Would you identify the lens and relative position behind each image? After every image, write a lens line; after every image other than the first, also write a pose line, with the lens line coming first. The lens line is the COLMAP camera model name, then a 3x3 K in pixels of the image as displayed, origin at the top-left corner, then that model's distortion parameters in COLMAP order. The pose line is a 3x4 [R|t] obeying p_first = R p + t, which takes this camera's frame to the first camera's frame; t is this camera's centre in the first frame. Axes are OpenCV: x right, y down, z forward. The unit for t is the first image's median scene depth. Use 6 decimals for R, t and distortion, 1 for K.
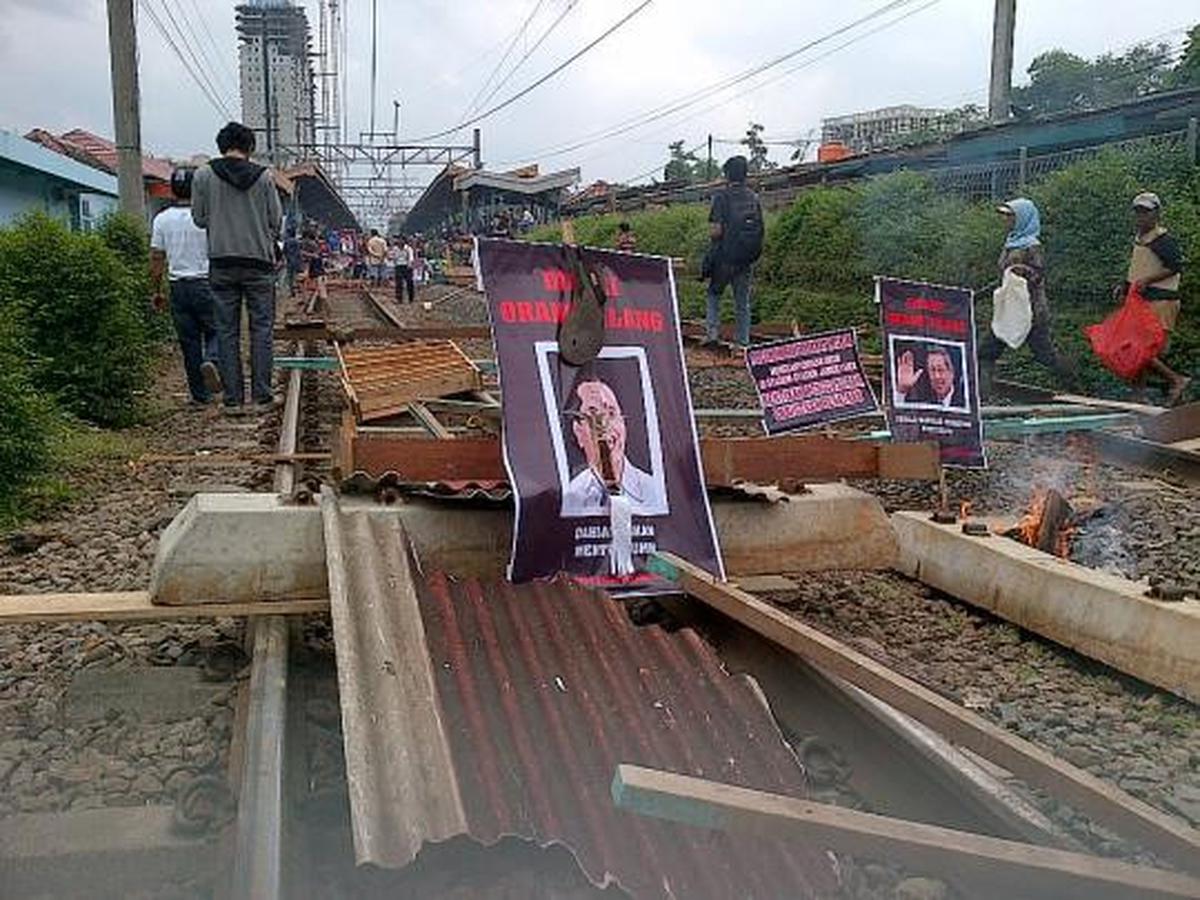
lens RADIAL K [[1101.8, 0, 558.5], [0, 1101.8, 448.1], [0, 0, 1]] dist [0.039358, -0.173739]
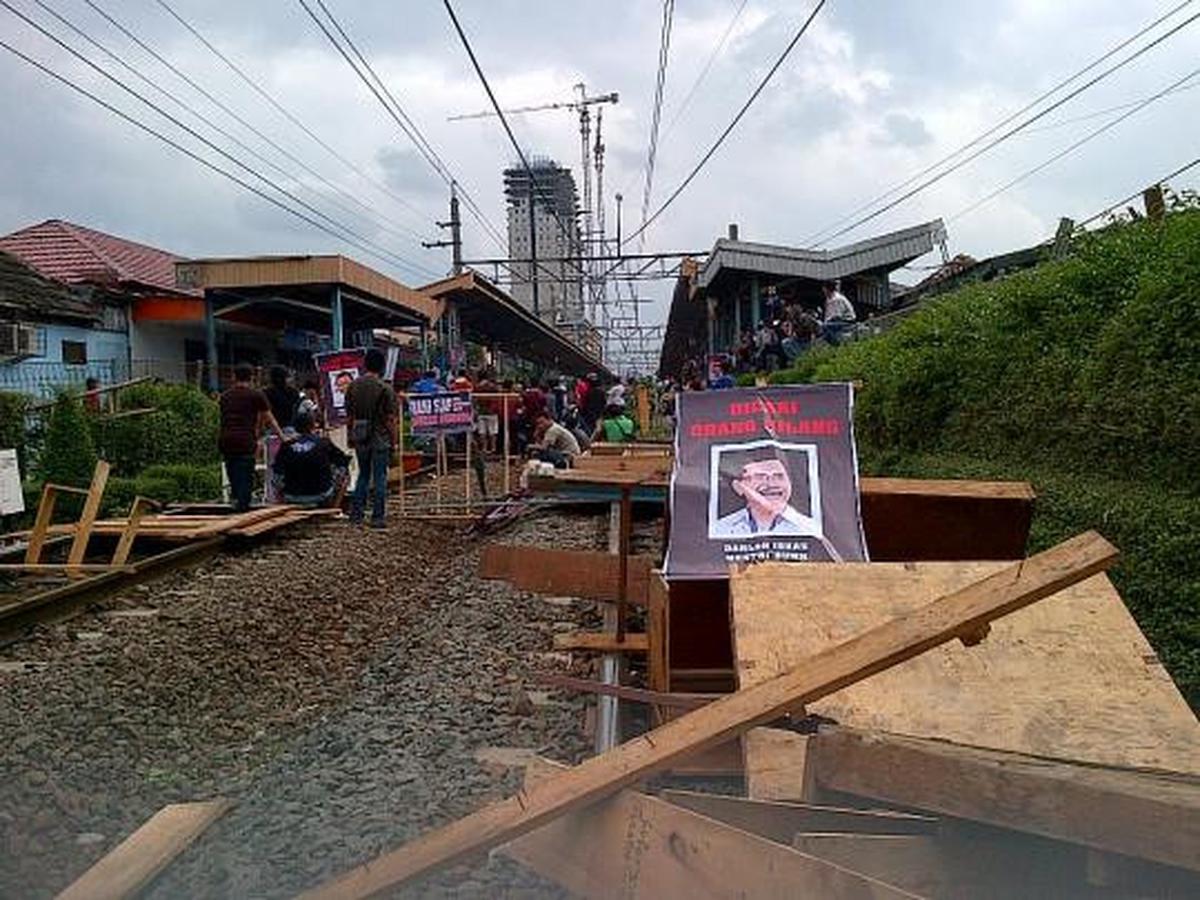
lens RADIAL K [[1062.4, 0, 600.0], [0, 1062.4, 450.0], [0, 0, 1]] dist [0.042412, -0.134386]
pose [[0.977916, -0.024668, -0.207539, -0.026142], [-0.002099, 0.991801, -0.127778, -0.082568], [0.208990, 0.125392, 0.969845, 0.468196]]
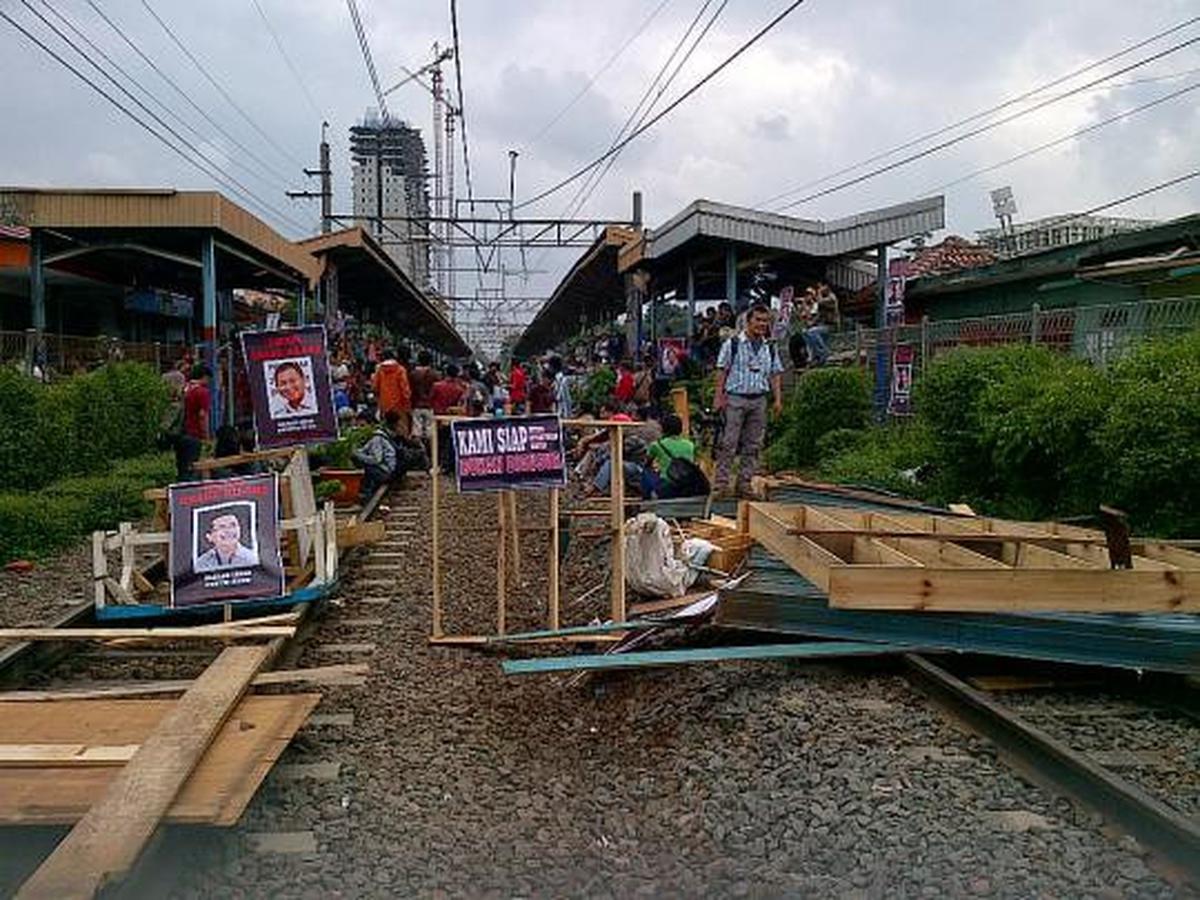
lens RADIAL K [[1062.4, 0, 600.0], [0, 1062.4, 450.0], [0, 0, 1]] dist [0.042412, -0.134386]
pose [[0.998312, 0.003358, -0.057986, -0.080118], [-0.009343, 0.994611, -0.103257, -0.103556], [0.057327, 0.103624, 0.992963, 0.543428]]
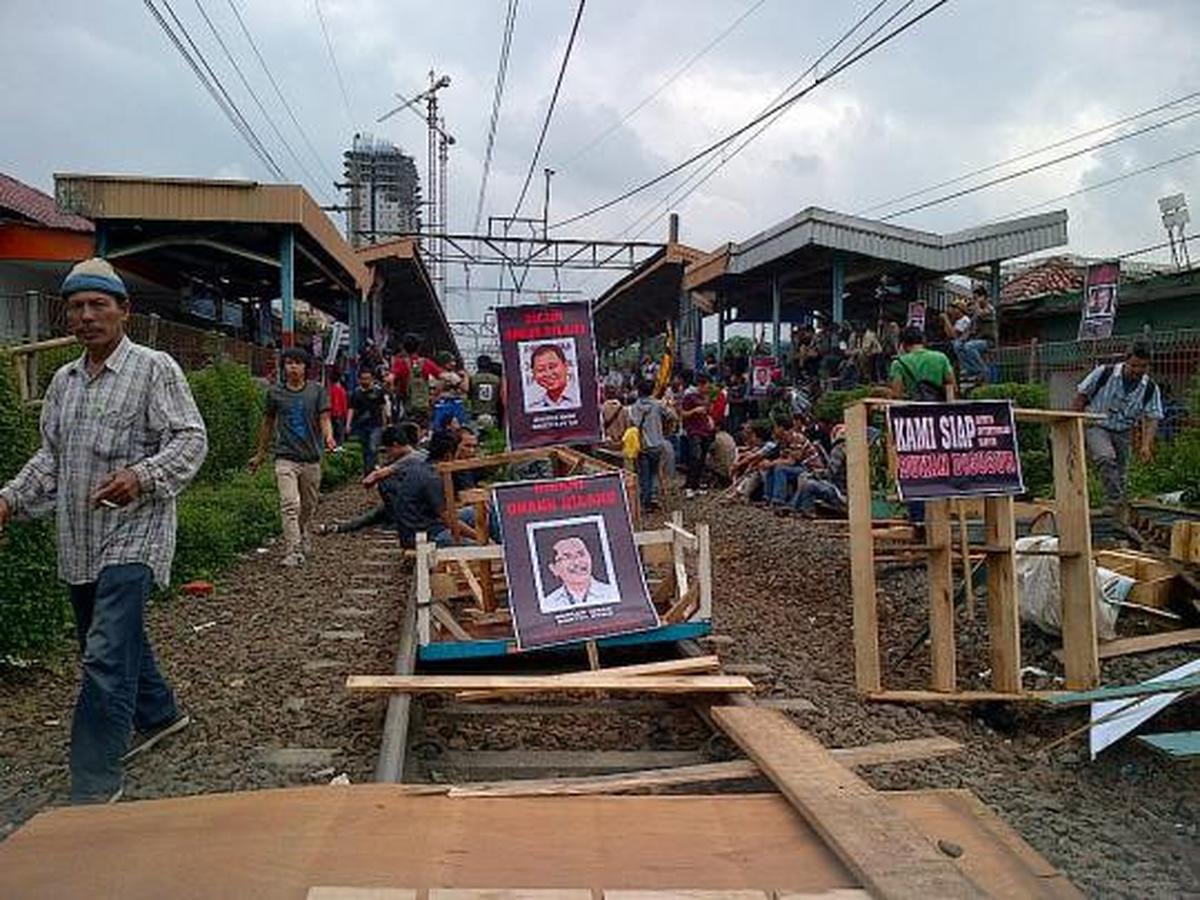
lens RADIAL K [[1063.3, 0, 600.0], [0, 1063.3, 450.0], [0, 0, 1]] dist [0.054788, -0.146768]
pose [[0.998950, 0.020685, -0.040879, -0.120662], [-0.025952, 0.990800, -0.132819, -0.102589], [0.037756, 0.133741, 0.990297, 0.568021]]
